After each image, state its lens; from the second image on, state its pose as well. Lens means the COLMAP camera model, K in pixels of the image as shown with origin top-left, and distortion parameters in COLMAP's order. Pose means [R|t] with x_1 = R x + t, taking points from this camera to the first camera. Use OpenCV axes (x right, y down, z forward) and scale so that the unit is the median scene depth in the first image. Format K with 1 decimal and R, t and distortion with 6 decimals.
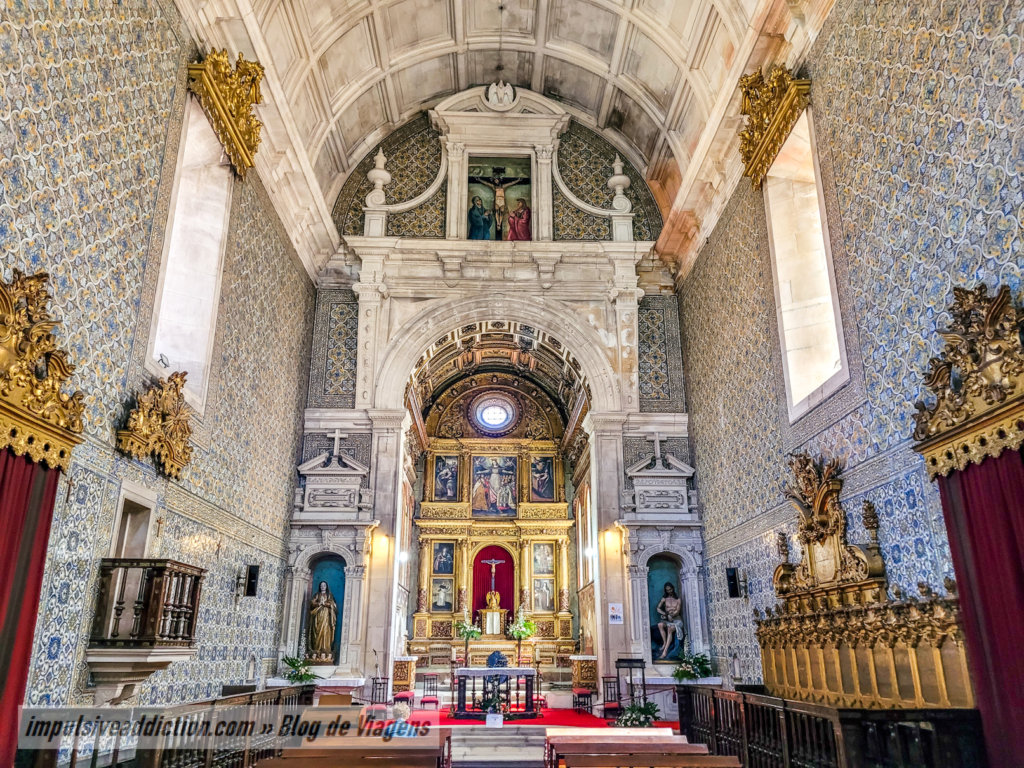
lens RADIAL K [[772.1, 0, 514.9], [0, 772.1, 380.1], [0, 0, 1]] dist [0.062113, -0.049078]
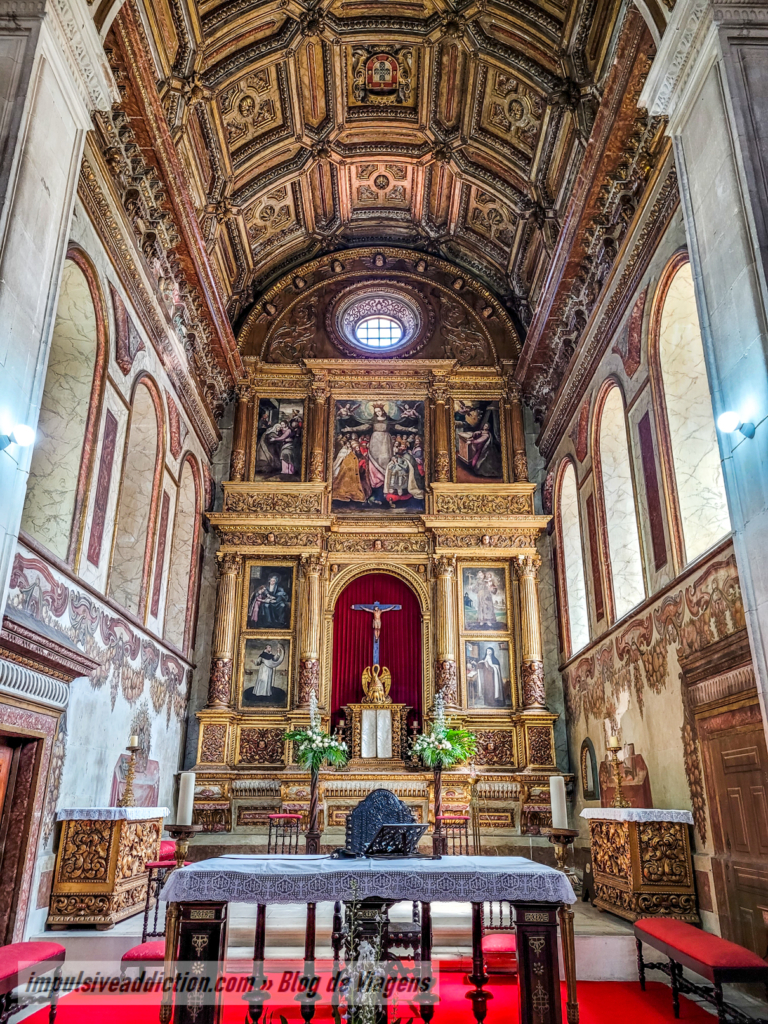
lens RADIAL K [[772.1, 0, 380.5], [0, 772.1, 517.9], [0, 0, 1]] dist [0.062113, -0.049078]
pose [[0.999437, -0.005201, -0.033131, -0.009914], [0.004602, 0.999825, -0.018156, 0.190481], [0.033219, 0.017994, 0.999286, 0.533359]]
